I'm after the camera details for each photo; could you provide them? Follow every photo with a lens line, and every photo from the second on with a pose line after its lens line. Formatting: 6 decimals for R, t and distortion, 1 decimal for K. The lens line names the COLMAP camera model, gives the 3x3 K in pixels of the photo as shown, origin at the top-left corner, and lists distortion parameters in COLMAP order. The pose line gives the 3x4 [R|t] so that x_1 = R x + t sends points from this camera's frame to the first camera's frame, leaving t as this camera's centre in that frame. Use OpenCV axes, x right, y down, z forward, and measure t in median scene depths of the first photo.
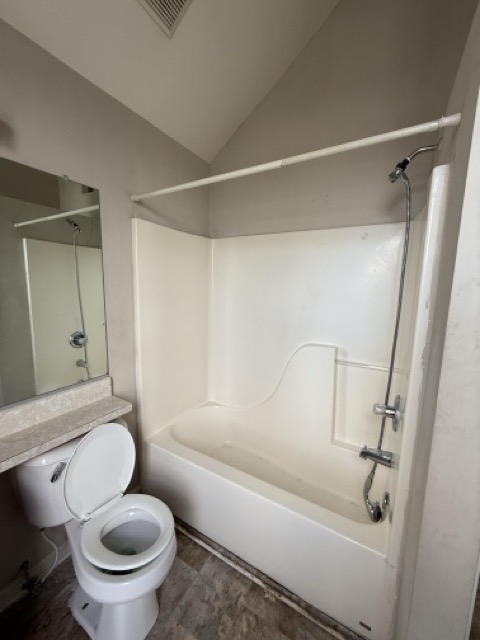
lens RADIAL K [[252.9, 0, 238.4], [0, 252.9, 317.9], [0, 0, 1]] dist [0.000372, 0.000144]
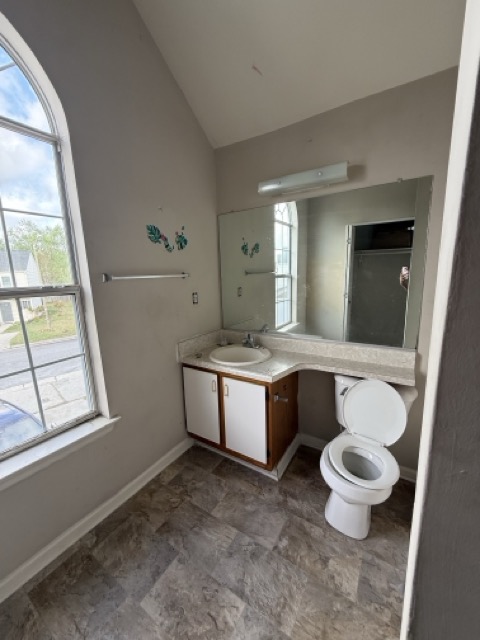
lens RADIAL K [[255.3, 0, 239.3], [0, 255.3, 318.7], [0, 0, 1]] dist [-0.000290, 0.000189]
pose [[-0.047523, 0.161375, -0.985748, 0.709957], [-0.093933, 0.981768, 0.165252, -0.018101], [0.994444, 0.100447, -0.031498, 0.339197]]
